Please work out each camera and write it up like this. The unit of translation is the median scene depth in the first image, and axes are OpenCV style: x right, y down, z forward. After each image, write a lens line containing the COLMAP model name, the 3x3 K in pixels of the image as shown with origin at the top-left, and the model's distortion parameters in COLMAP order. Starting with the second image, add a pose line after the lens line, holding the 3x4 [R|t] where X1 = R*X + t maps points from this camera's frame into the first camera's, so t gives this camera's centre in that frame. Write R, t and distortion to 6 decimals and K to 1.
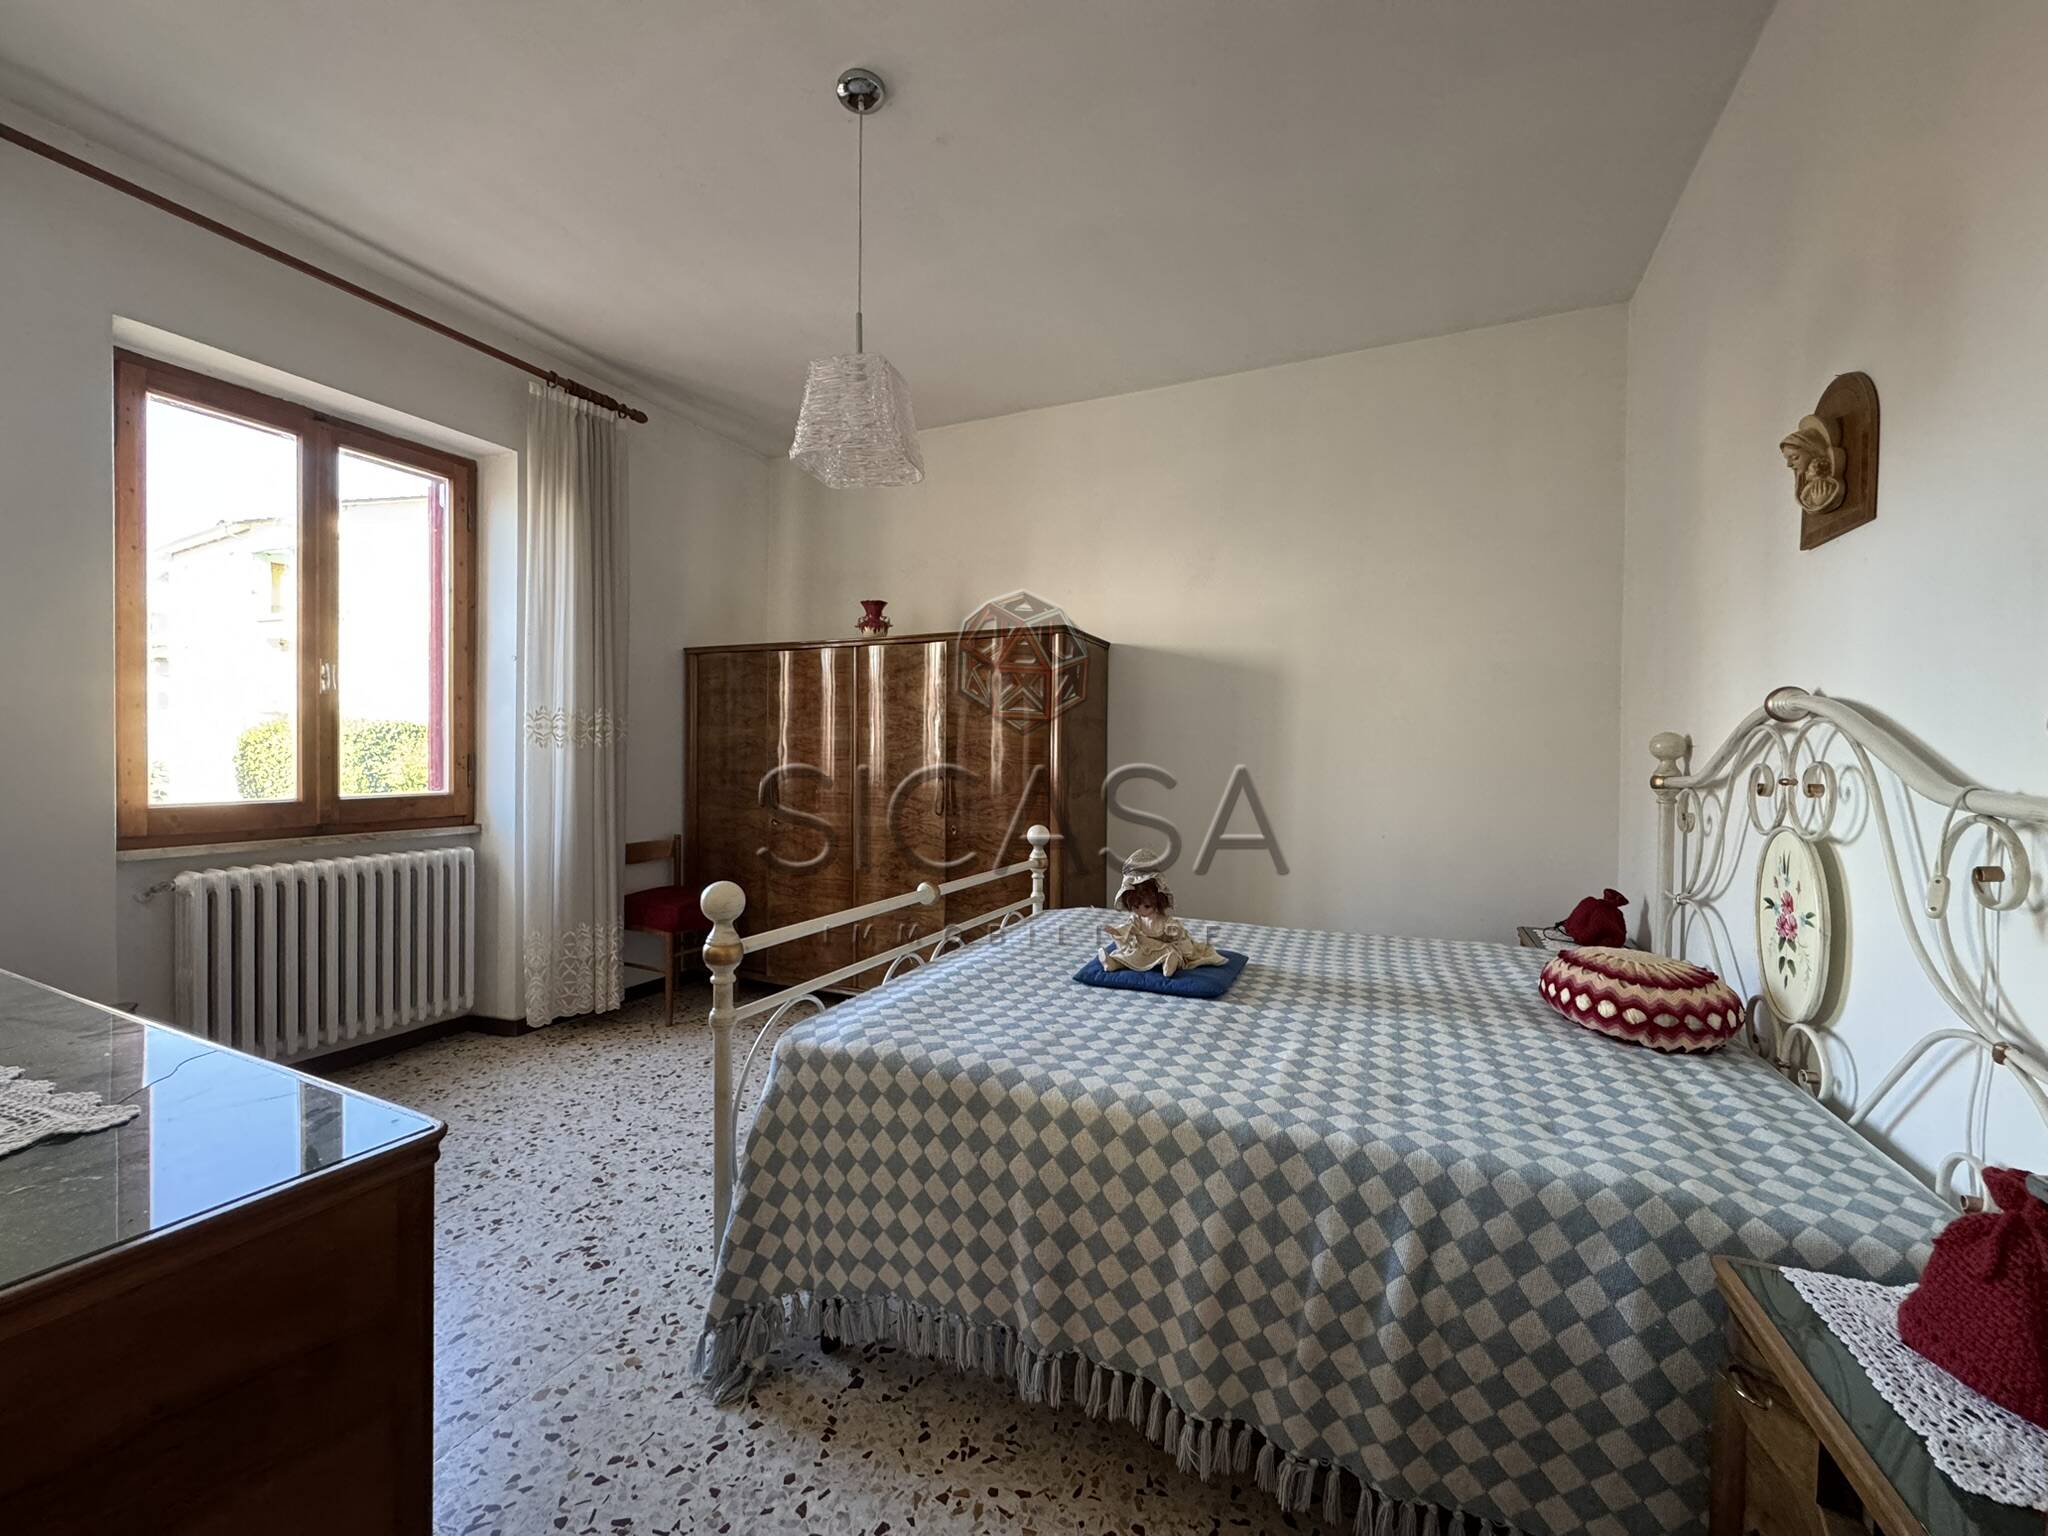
lens RADIAL K [[828.4, 0, 1021.3], [0, 828.4, 757.4], [0, 0, 1]] dist [0.004703, 0.002153]
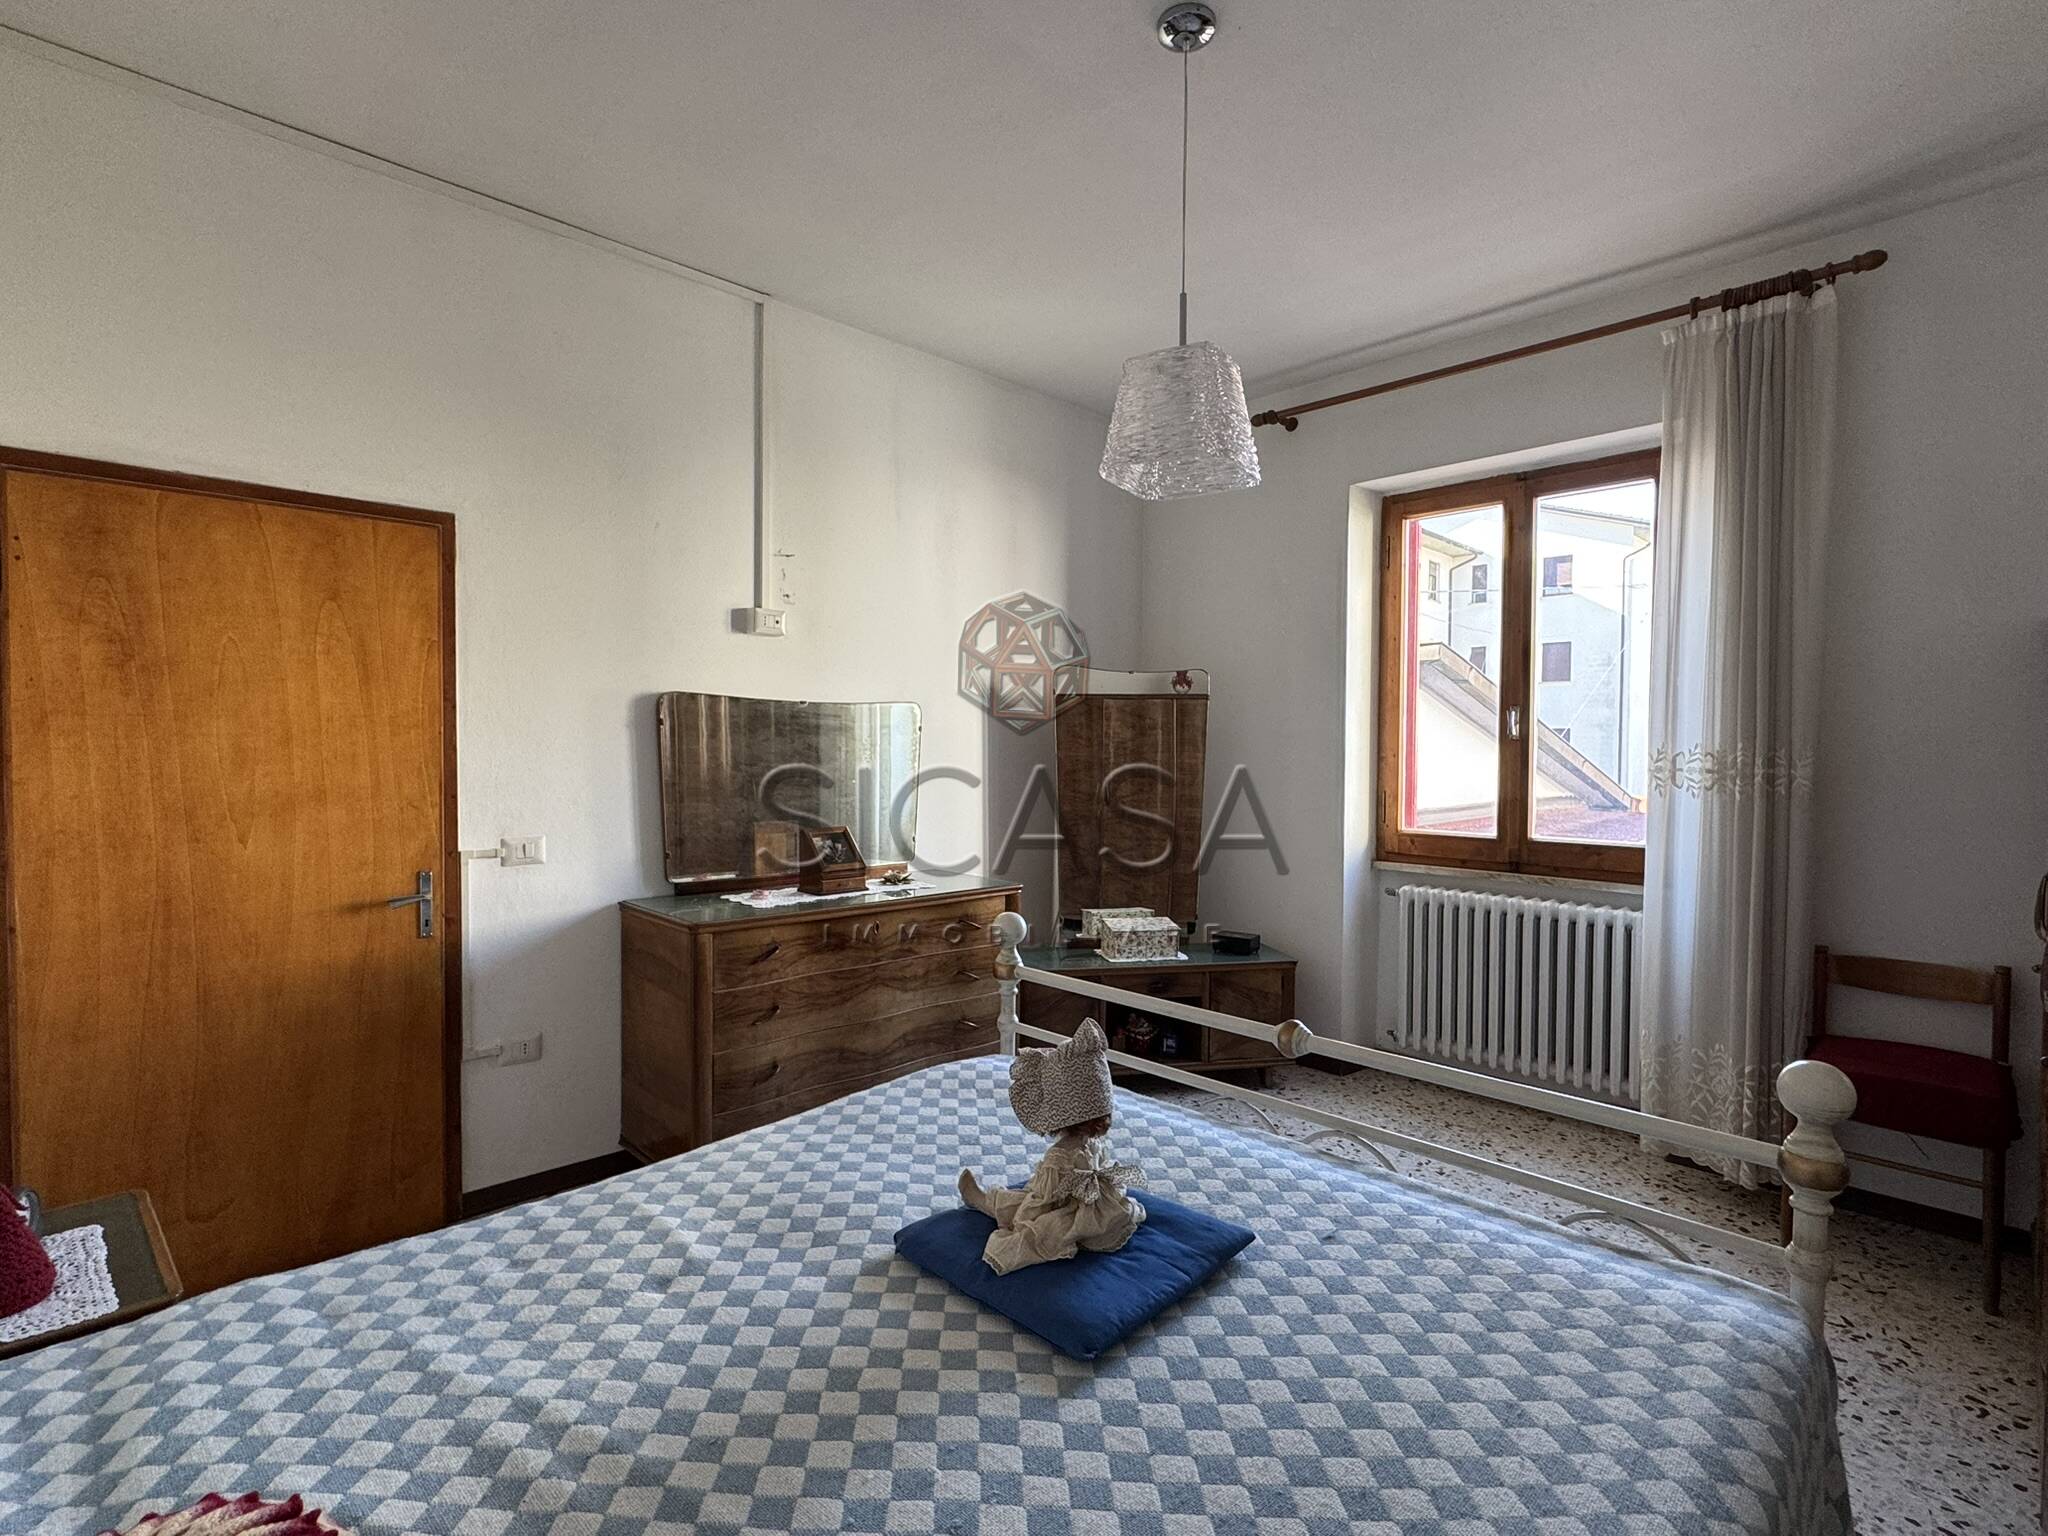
lens RADIAL K [[1015.1, 0, 1024.7], [0, 1015.1, 769.7], [0, 0, 1]] dist [-0.004839, -0.000554]
pose [[-0.366773, 0.011136, -0.930244, 0.673170], [-0.018362, 0.999647, 0.019206, -0.057879], [0.930129, 0.024125, -0.366439, 1.023701]]
